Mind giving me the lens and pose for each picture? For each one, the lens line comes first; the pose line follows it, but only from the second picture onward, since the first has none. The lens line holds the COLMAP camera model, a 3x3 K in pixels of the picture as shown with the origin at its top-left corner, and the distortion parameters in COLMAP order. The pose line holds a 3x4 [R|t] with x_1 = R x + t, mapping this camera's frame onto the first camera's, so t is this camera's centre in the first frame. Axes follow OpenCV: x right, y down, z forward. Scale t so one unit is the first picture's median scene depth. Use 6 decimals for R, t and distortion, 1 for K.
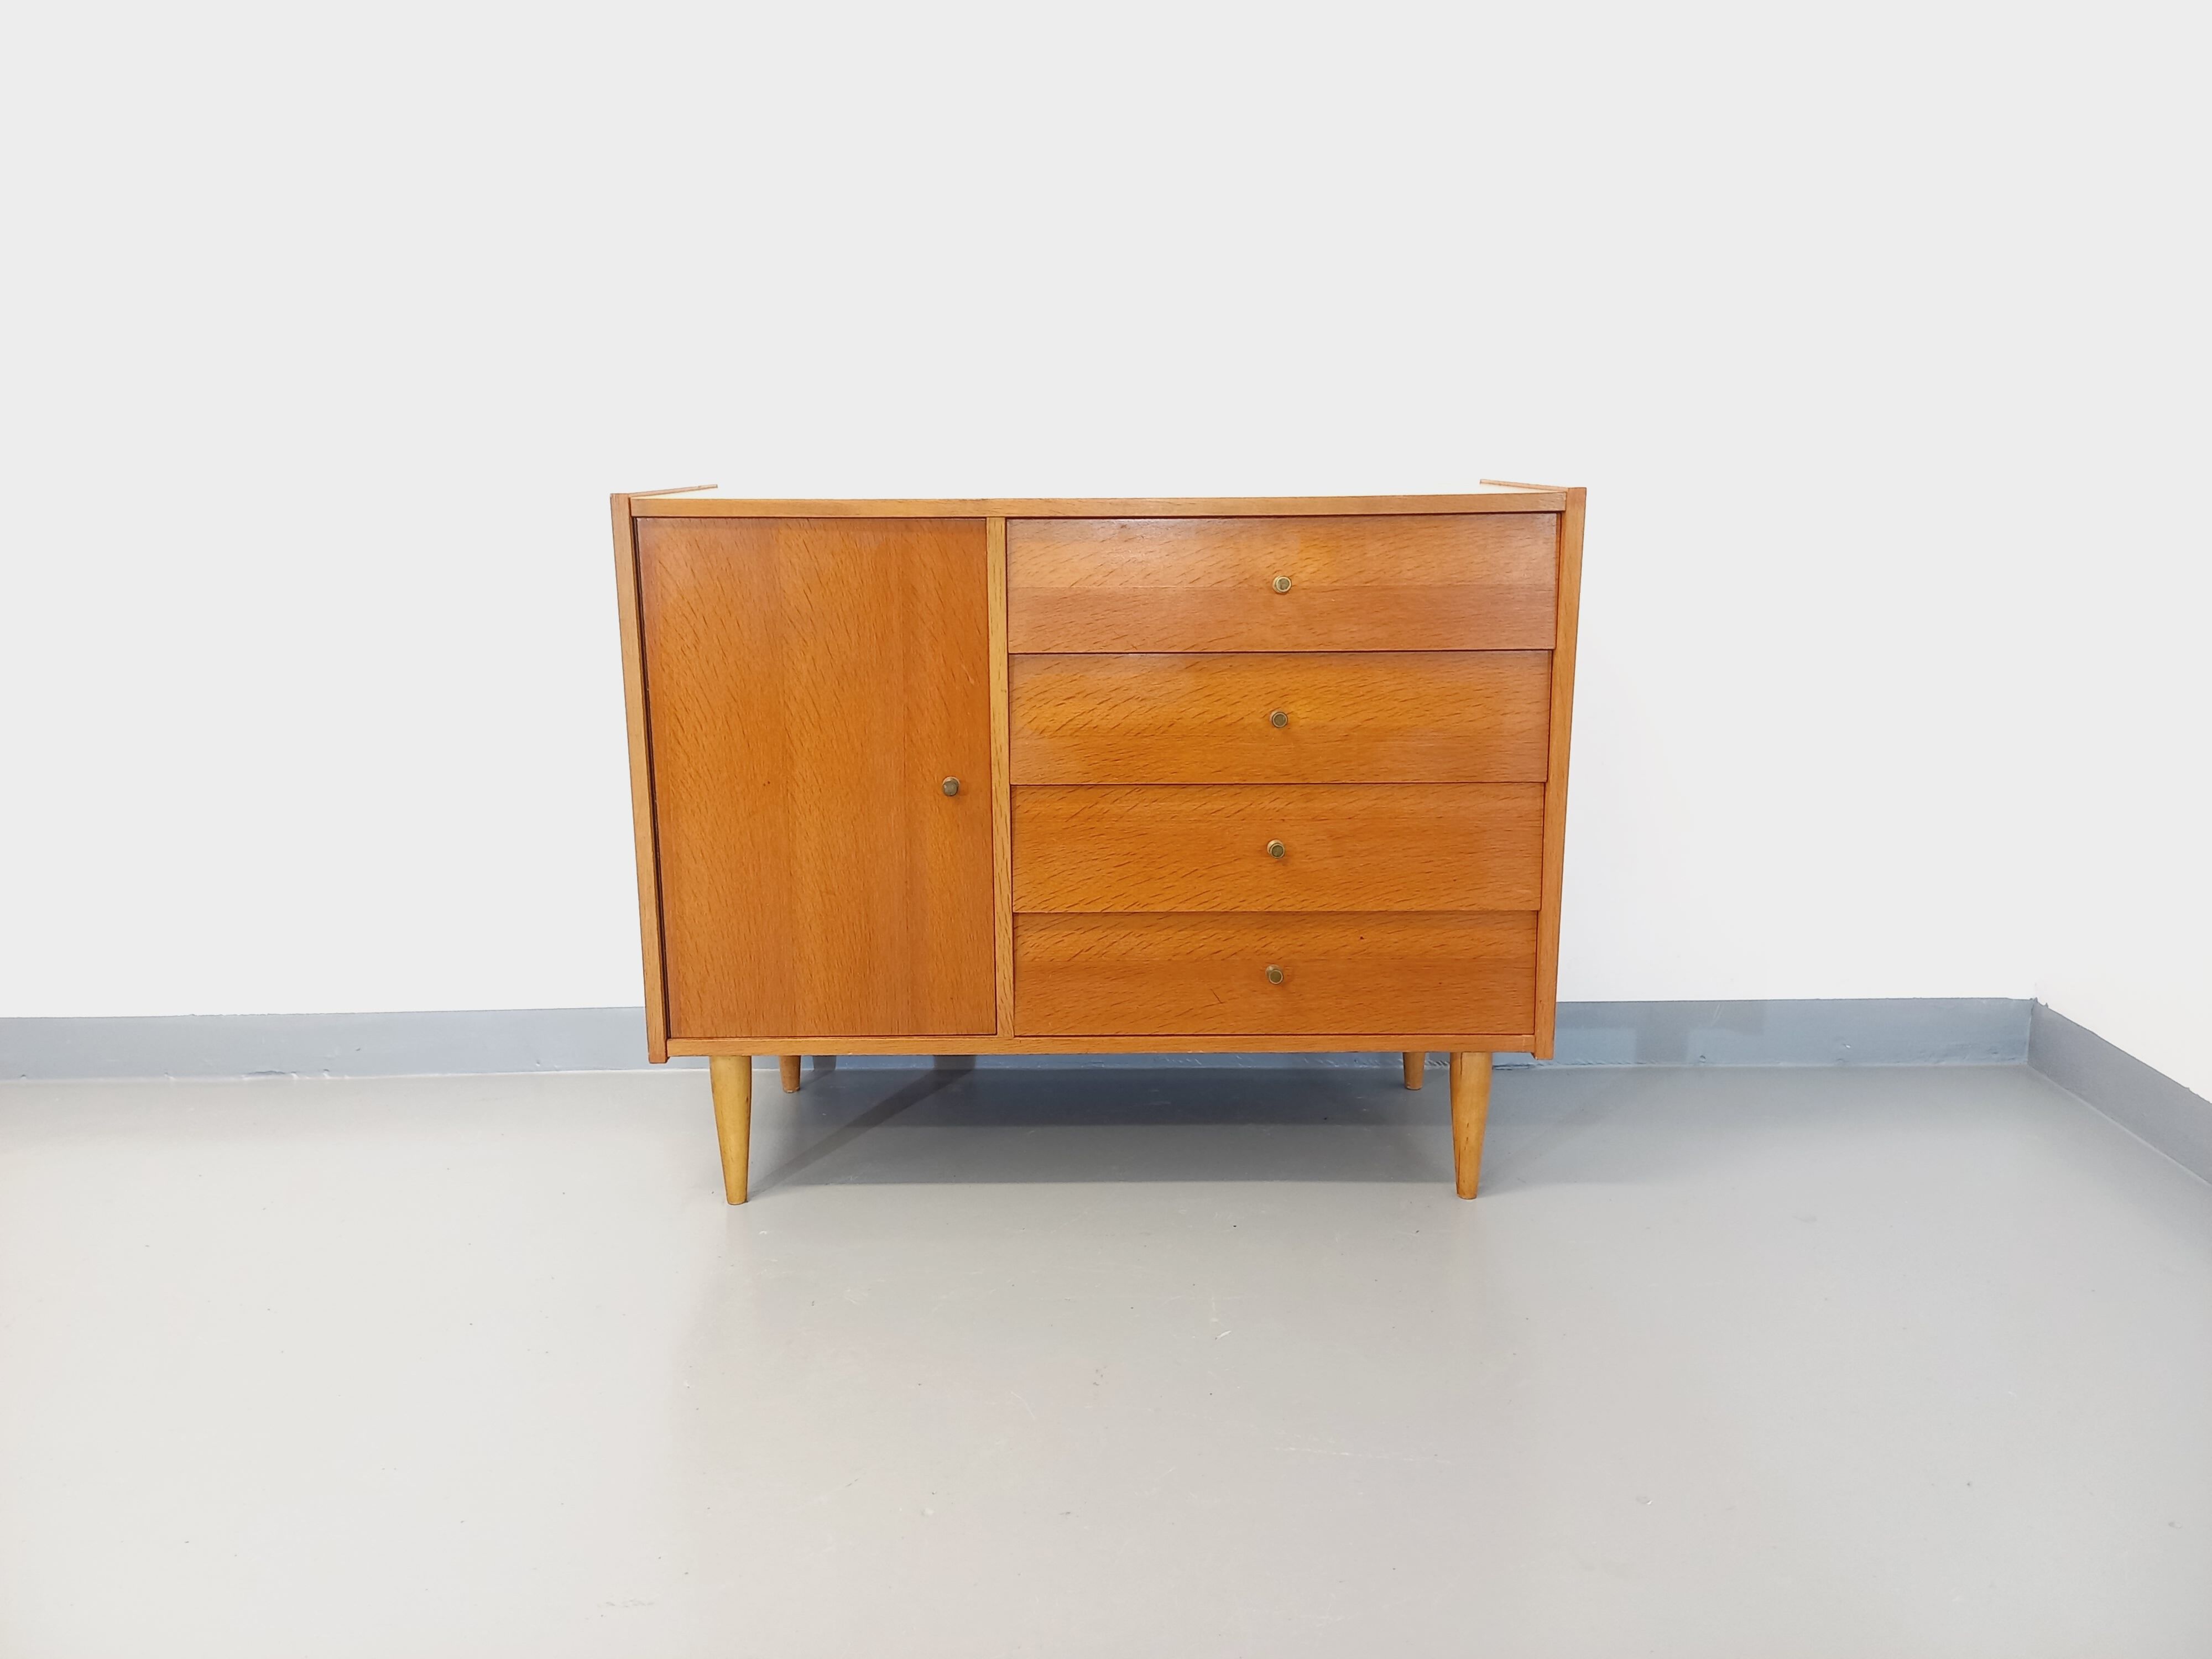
lens RADIAL K [[1623.7, 0, 1093.5], [0, 1623.7, 807.6], [0, 0, 1]] dist [0.055929, -0.022597]
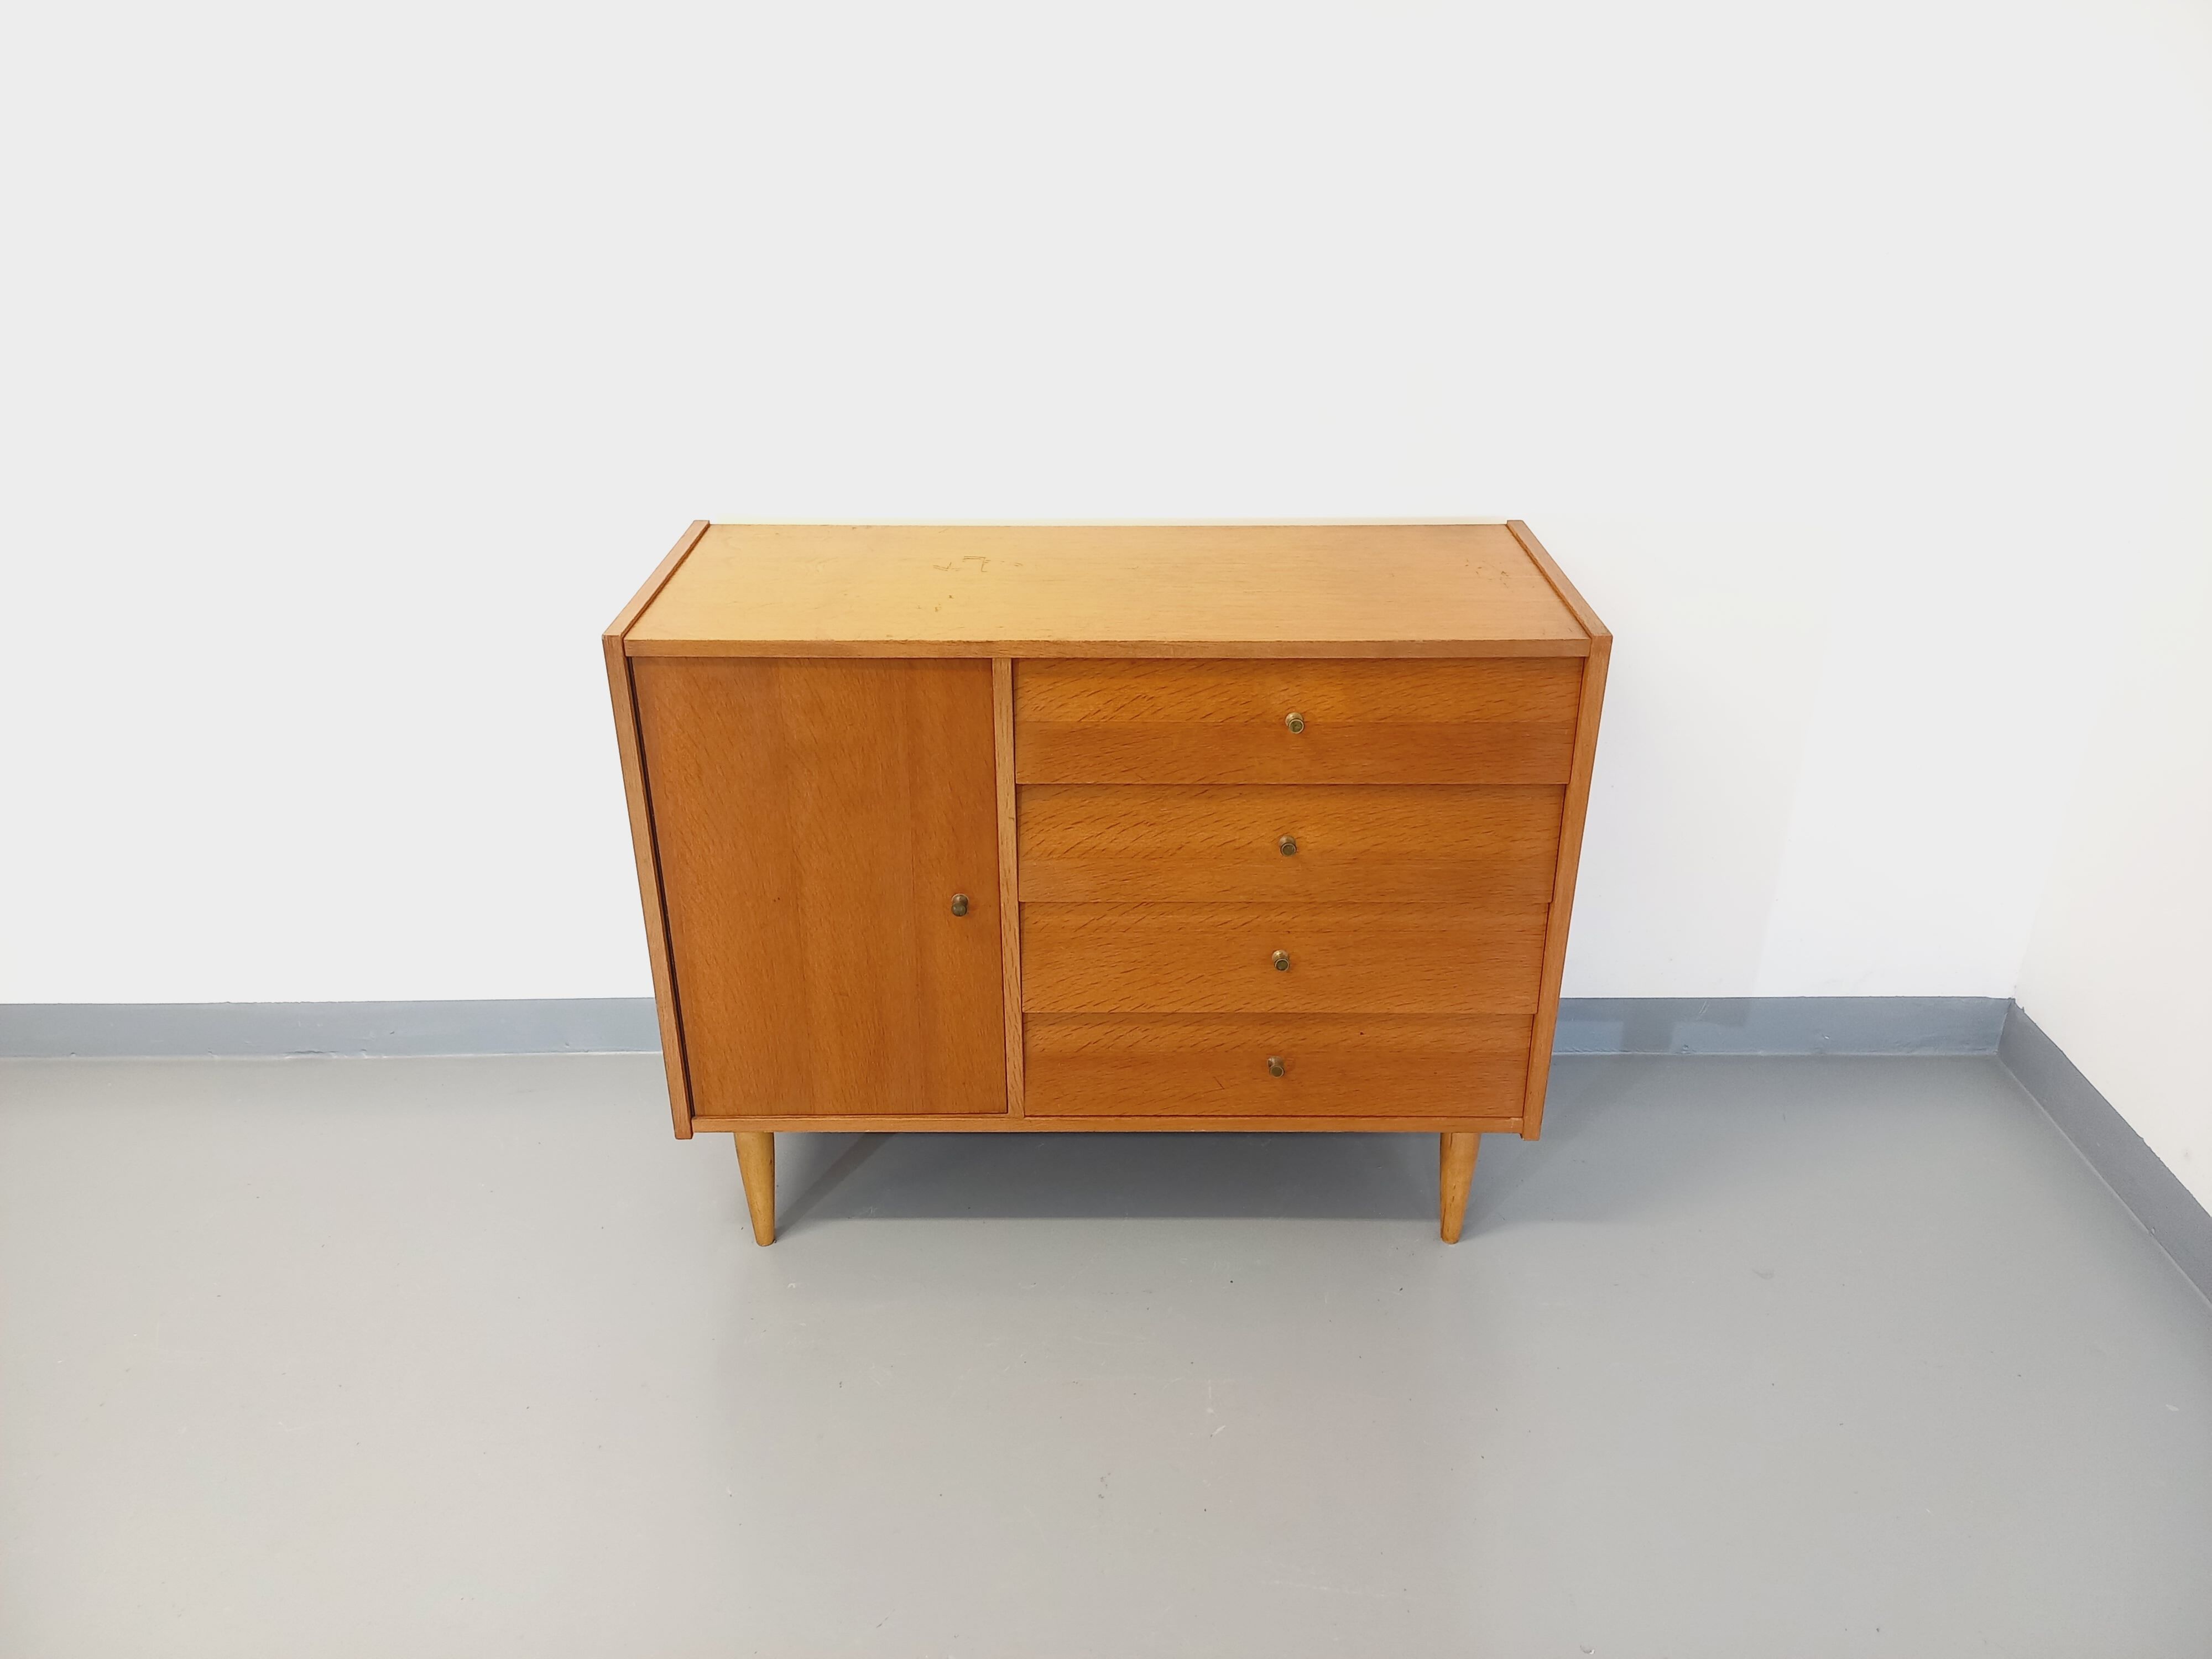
lens RADIAL K [[1623.7, 0, 1102.9], [0, 1623.7, 819.7], [0, 0, 1]] dist [0.055929, -0.022597]
pose [[0.999987, 0.004791, 0.001557, -0.000880], [-0.005027, 0.969431, 0.245314, -0.307997], [-0.000334, -0.245318, 0.969442, 0.035462]]
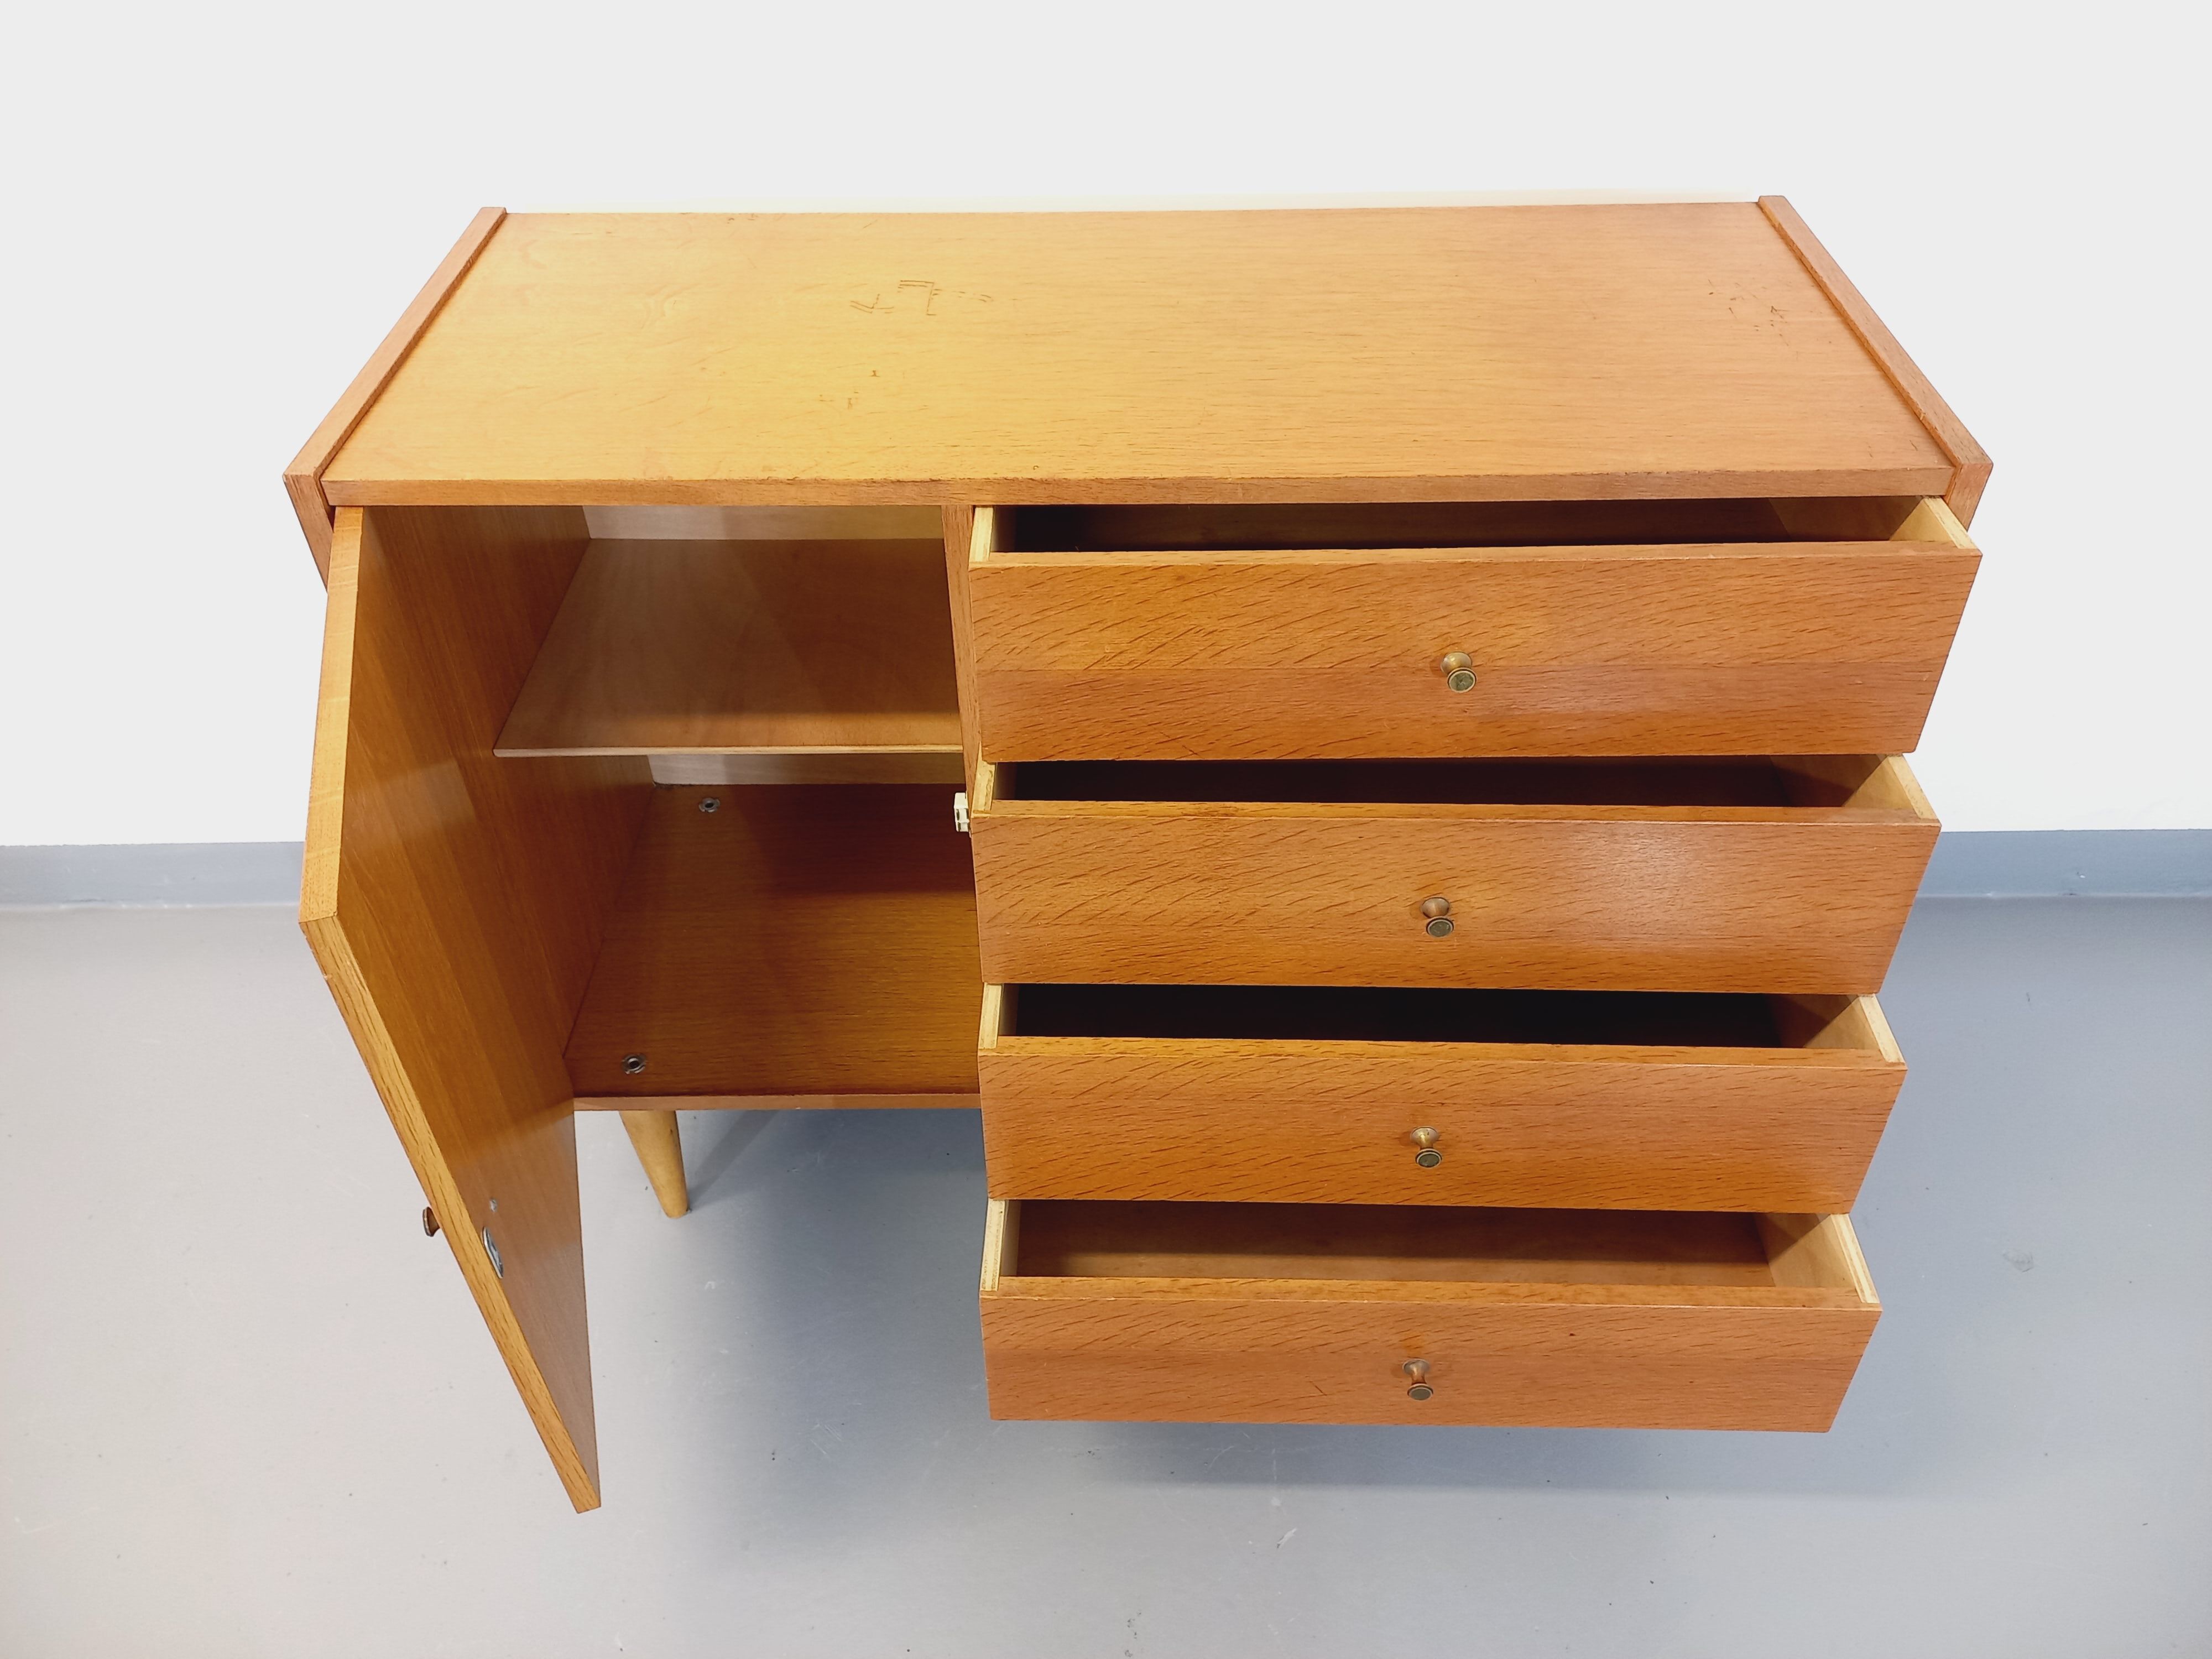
lens RADIAL K [[1623.7, 0, 1106.1], [0, 1623.7, 811.5], [0, 0, 1]] dist [0.055929, -0.022597]
pose [[0.999983, -0.001878, -0.005475, -0.003536], [0.004337, 0.869539, 0.493845, -0.360915], [0.003833, -0.493861, 0.869532, 0.464739]]
